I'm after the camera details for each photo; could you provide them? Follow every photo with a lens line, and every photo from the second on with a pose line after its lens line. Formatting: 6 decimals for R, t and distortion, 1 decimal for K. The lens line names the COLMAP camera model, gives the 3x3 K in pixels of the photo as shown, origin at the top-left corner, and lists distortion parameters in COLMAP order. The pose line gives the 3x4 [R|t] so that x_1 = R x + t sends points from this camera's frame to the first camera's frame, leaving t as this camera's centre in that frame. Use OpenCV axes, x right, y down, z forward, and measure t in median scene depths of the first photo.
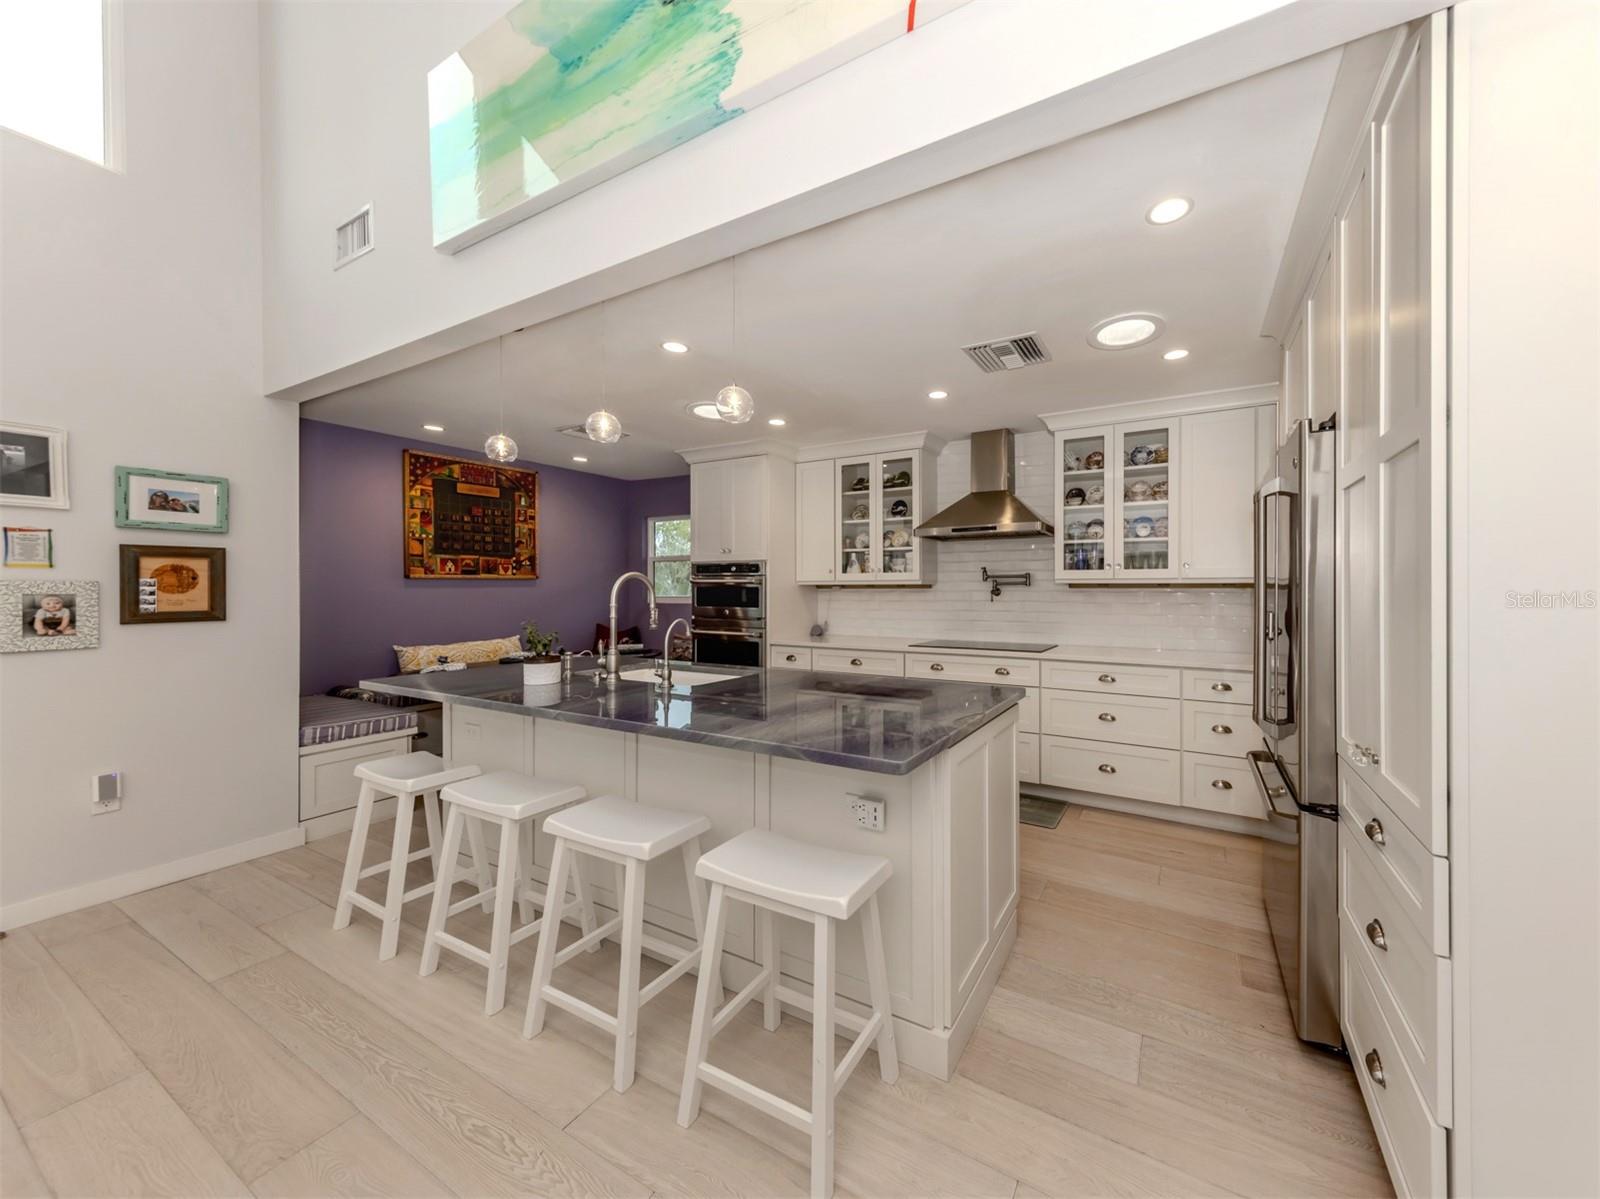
lens RADIAL K [[582.6, 0, 902.8], [0, 582.6, 615.6], [0, 0, 1]] dist [0.010961, -0.001847]
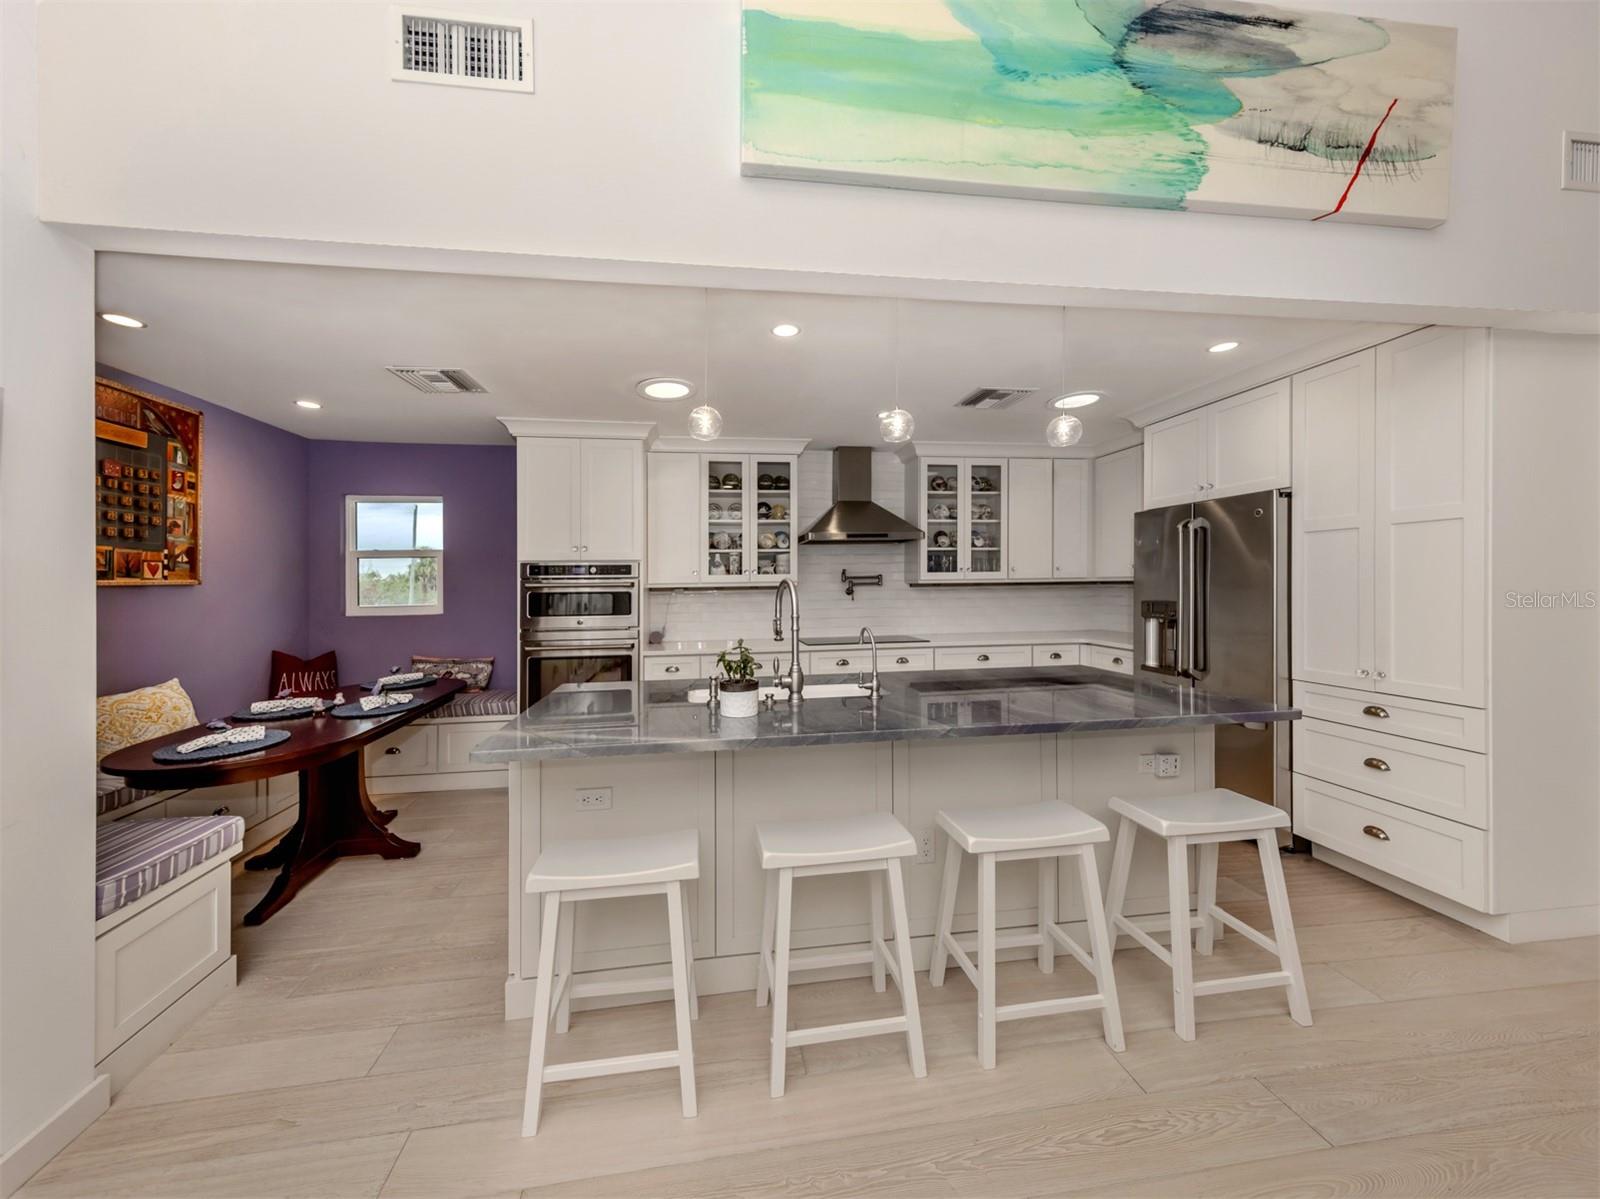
lens RADIAL K [[582.6, 0, 782.2], [0, 582.6, 613.2], [0, 0, 1]] dist [0.010961, -0.001847]
pose [[0.817609, -0.041564, 0.574272, -0.569215], [0.039948, 0.999083, 0.015434, -0.020704], [-0.574387, 0.010322, 0.818519, 0.160199]]
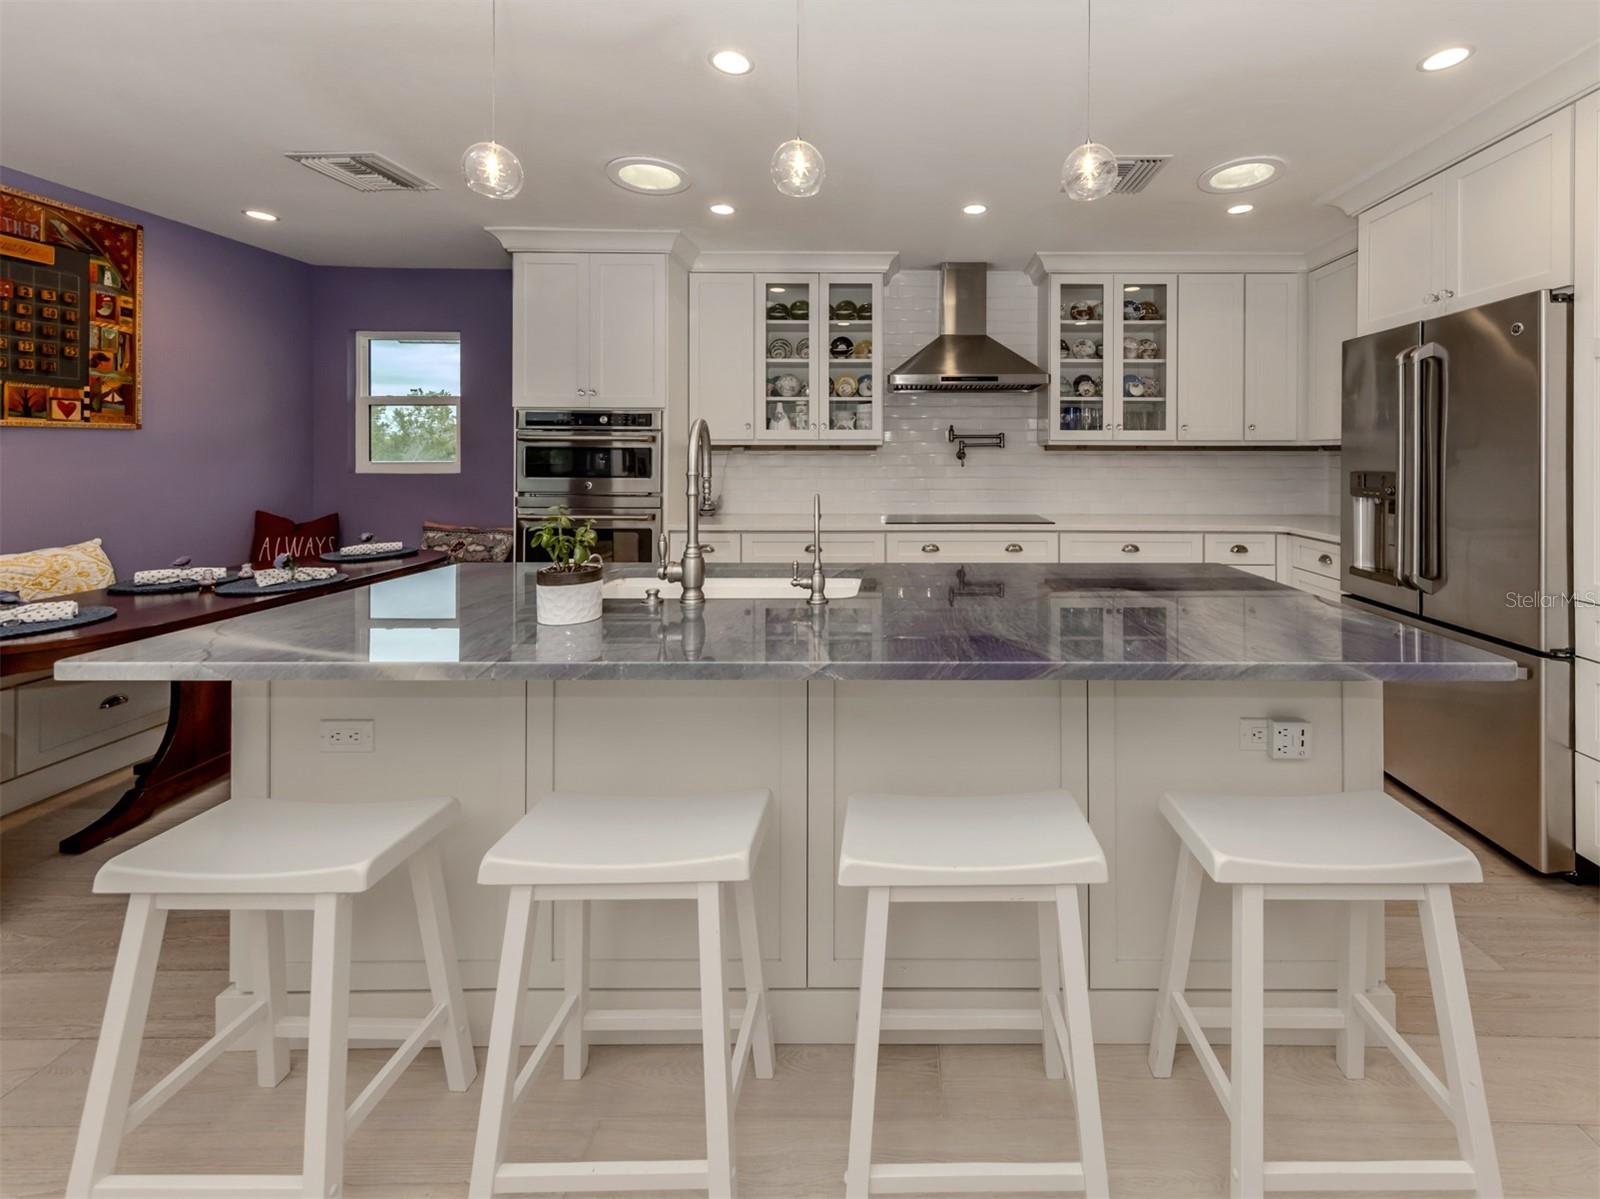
lens RADIAL K [[671.2, 0, 908.5], [0, 671.2, 483.5], [0, 0, 1]] dist [0.009768, -0.000510]
pose [[0.889899, -0.018590, 0.455779, -0.341612], [0.018814, 0.999815, 0.004047, -0.004232], [-0.455770, 0.004974, 0.890084, 0.165128]]
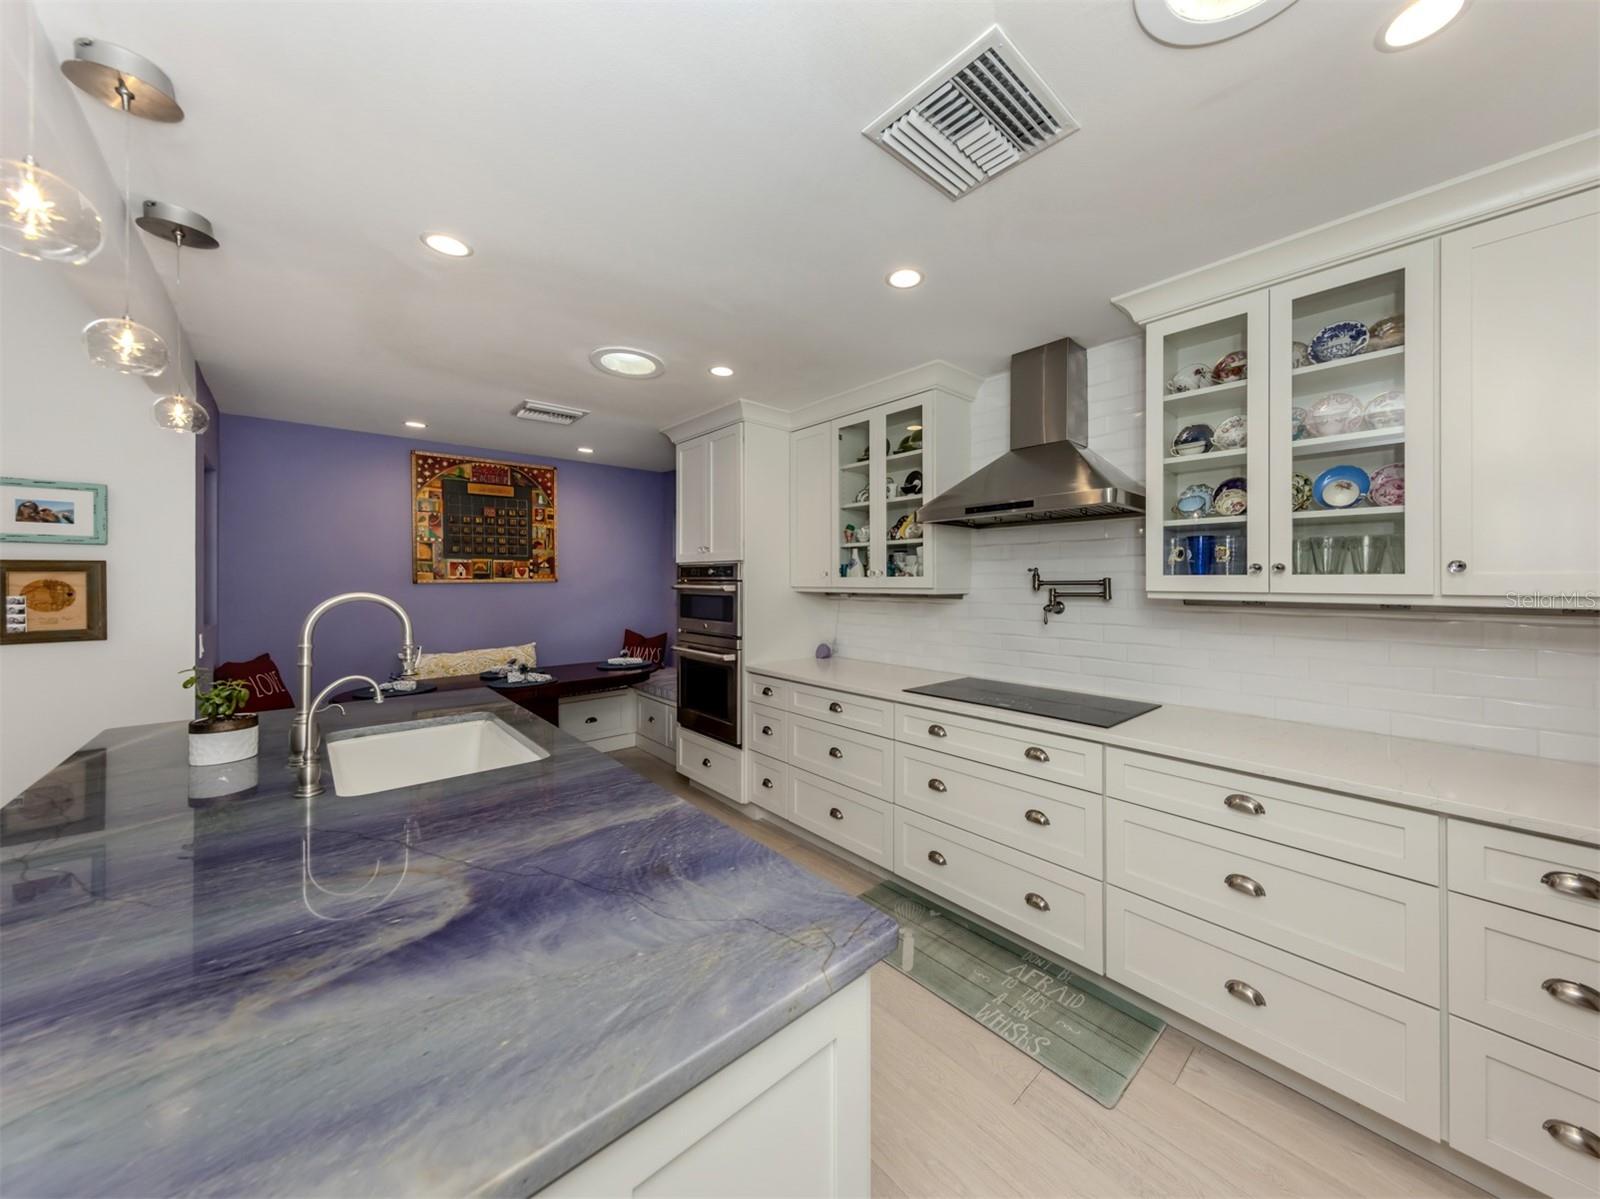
lens RADIAL K [[582.6, 0, 852.1], [0, 582.6, 594.0], [0, 0, 1]] dist [0.010961, -0.001847]
pose [[0.940859, 0.007768, -0.338709, 0.161064], [-0.014619, 0.999737, -0.017682, -0.040087], [0.338482, 0.021588, 0.940725, 0.334175]]
